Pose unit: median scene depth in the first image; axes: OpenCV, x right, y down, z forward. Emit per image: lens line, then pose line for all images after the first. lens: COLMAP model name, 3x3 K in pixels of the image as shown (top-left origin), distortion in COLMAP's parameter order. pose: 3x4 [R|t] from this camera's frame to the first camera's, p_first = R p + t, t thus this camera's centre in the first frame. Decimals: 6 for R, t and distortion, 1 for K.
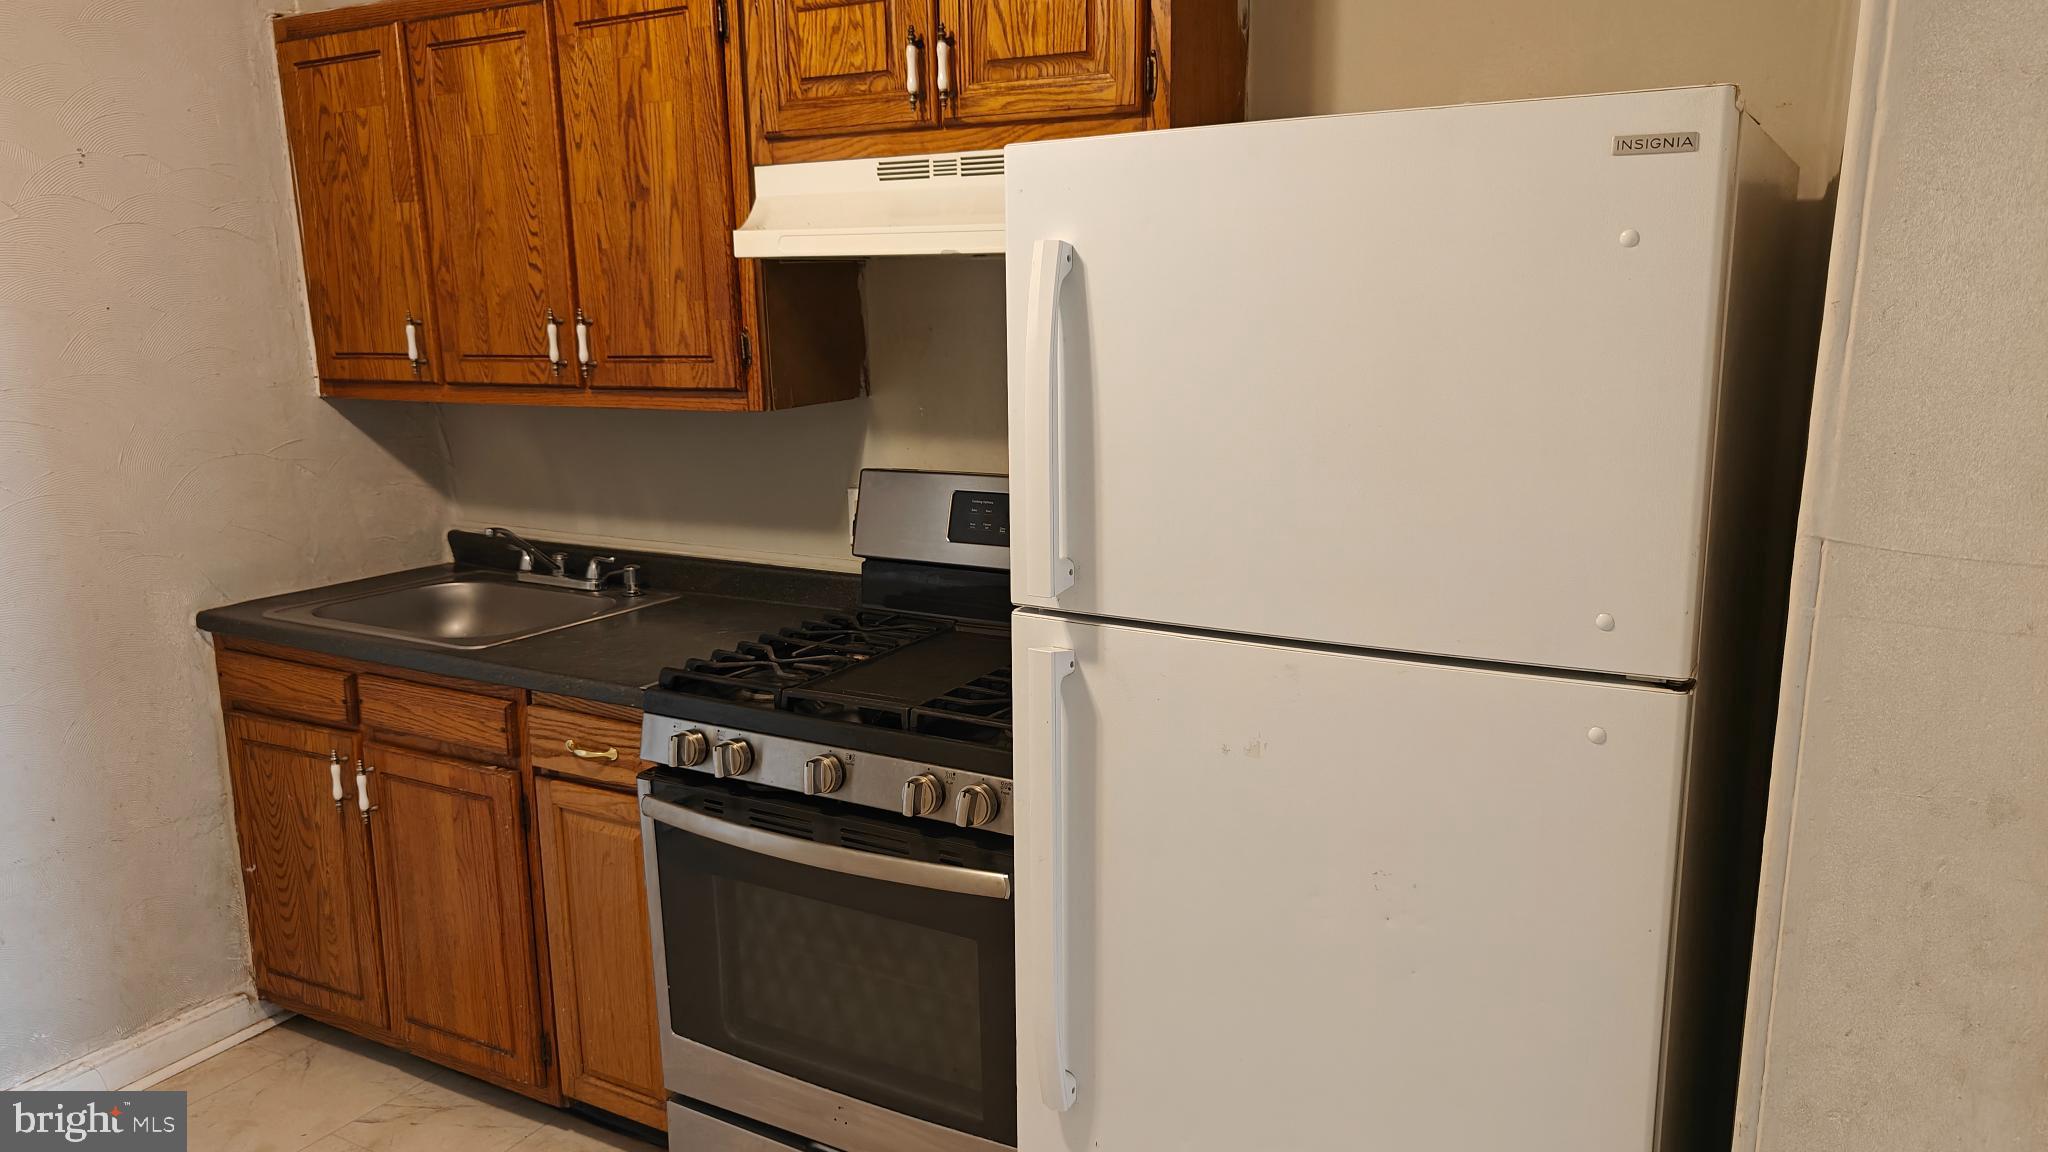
lens RADIAL K [[1413.1, 0, 1045.1], [0, 1413.1, 583.4], [0, 0, 1]] dist [-0.004461, 0.000186]
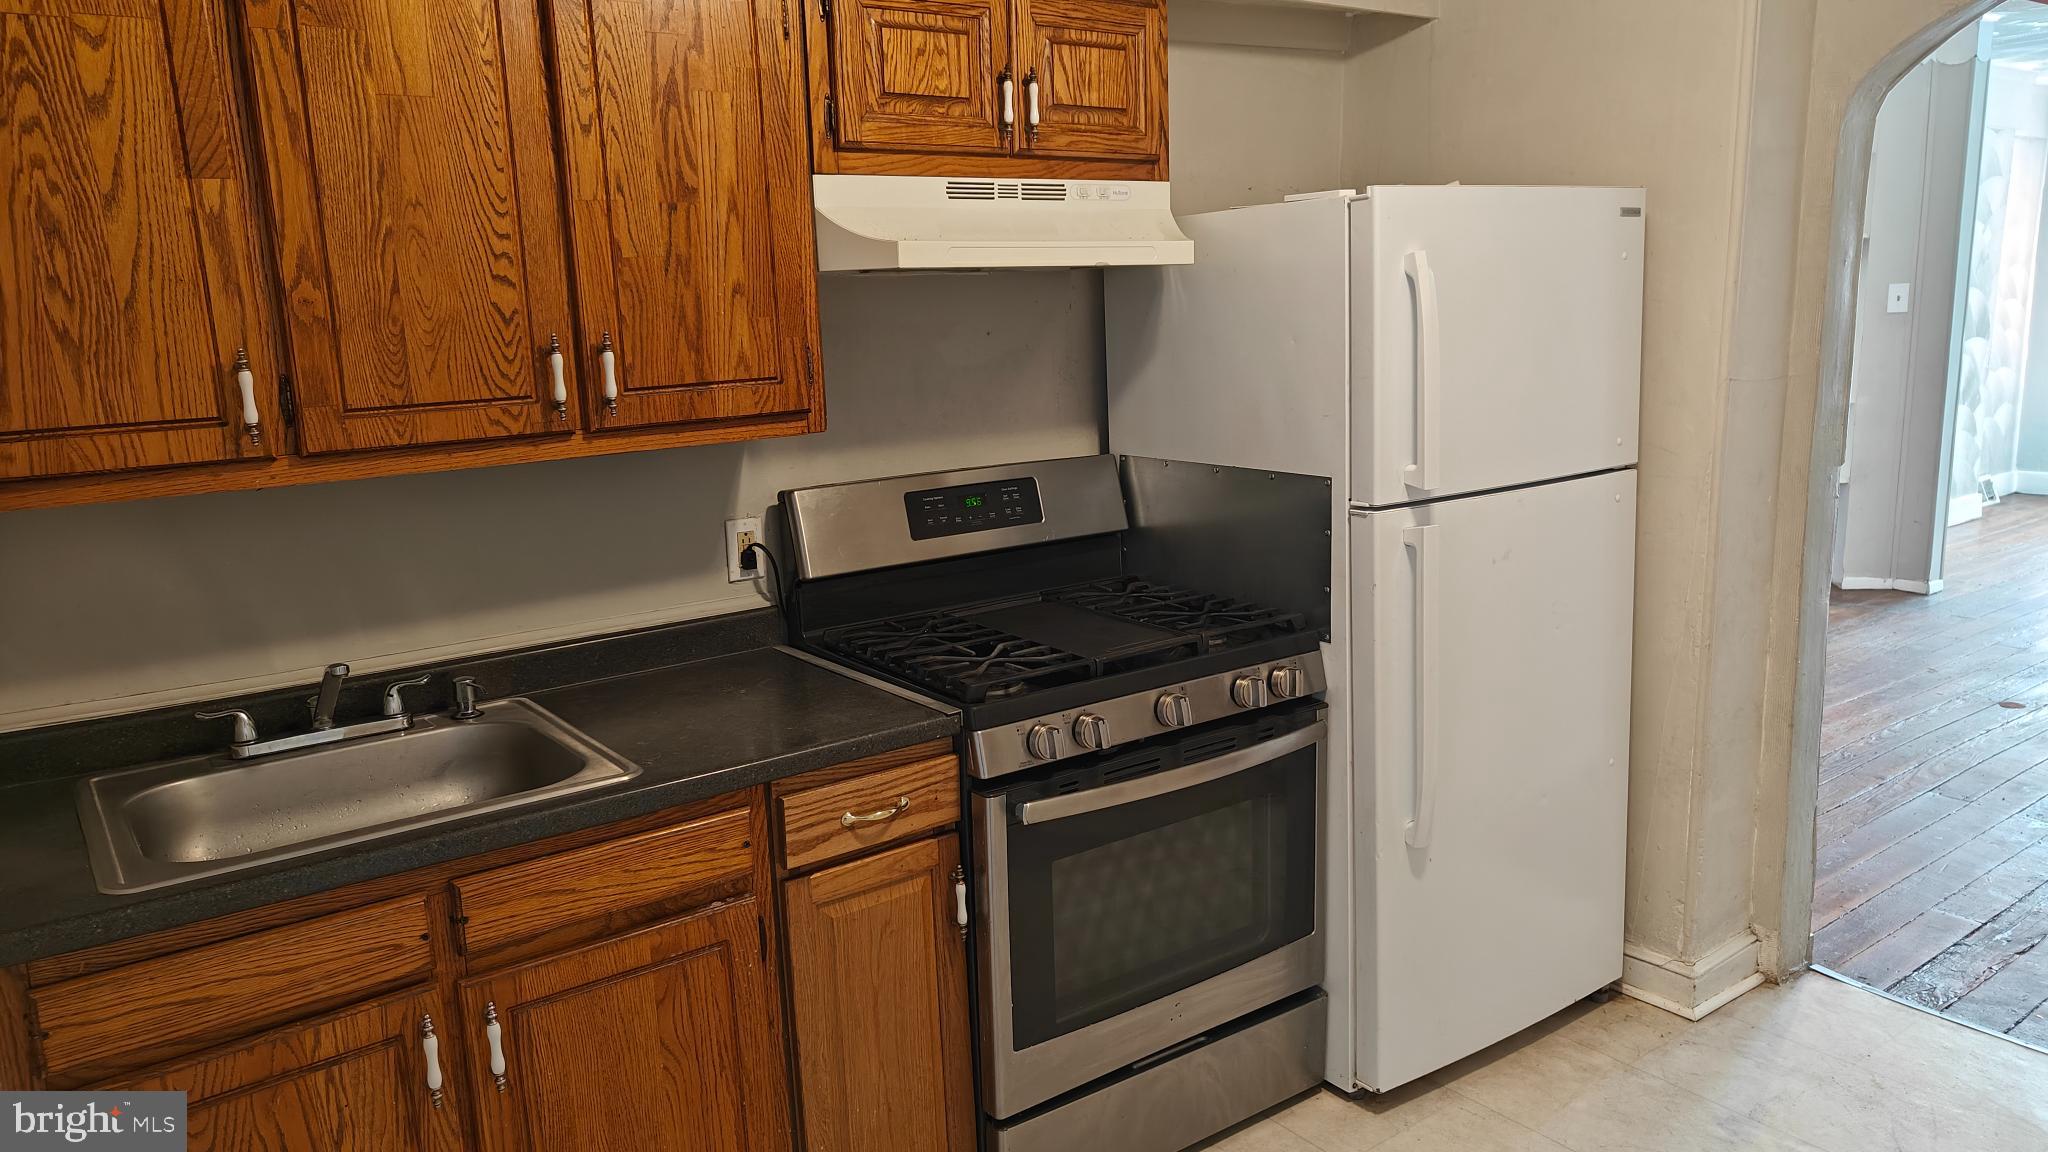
lens RADIAL K [[1380.0, 0, 1024.0], [0, 1380.0, 576.0], [0, 0, 1]] dist [0.004599, 0.000912]
pose [[0.434629, -0.179899, 0.882459, -0.982148], [0.214269, 0.972366, 0.092696, -0.084751], [-0.874749, 0.148795, 0.461166, 0.470526]]
